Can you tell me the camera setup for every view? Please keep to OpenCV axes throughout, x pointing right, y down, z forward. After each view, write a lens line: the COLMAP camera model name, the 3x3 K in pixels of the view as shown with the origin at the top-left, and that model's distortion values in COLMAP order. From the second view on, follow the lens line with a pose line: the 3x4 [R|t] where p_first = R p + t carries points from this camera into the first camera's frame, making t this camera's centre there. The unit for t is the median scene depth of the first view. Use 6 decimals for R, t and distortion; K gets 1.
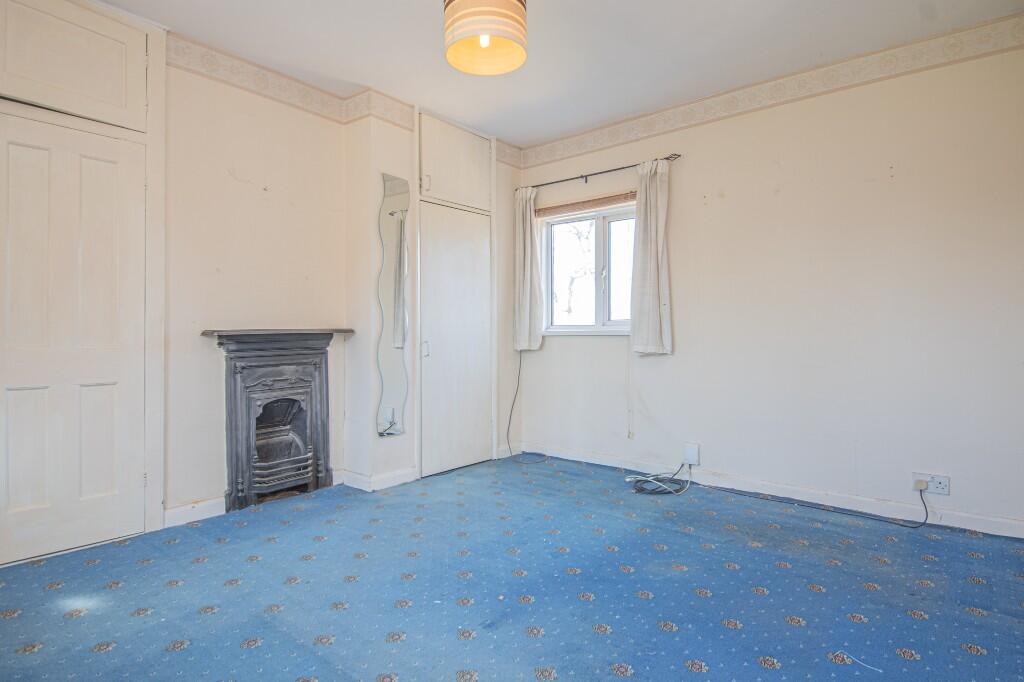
lens RADIAL K [[545.4, 0, 514.1], [0, 545.4, 331.4], [0, 0, 1]] dist [0.001925, -0.000789]
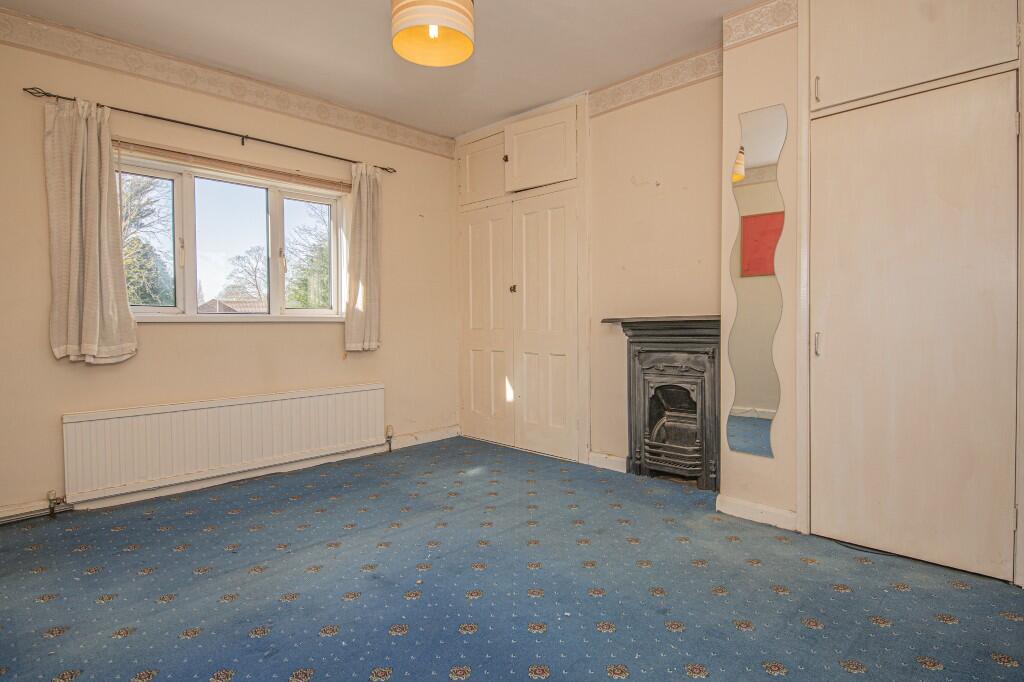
lens RADIAL K [[545.4, 0, 514.1], [0, 545.4, 331.4], [0, 0, 1]] dist [0.001925, -0.000789]
pose [[-0.090190, 0.021400, -0.995695, 0.631235], [0.012656, 0.999713, 0.020340, -0.000793], [0.995844, -0.010767, -0.090435, 0.827093]]
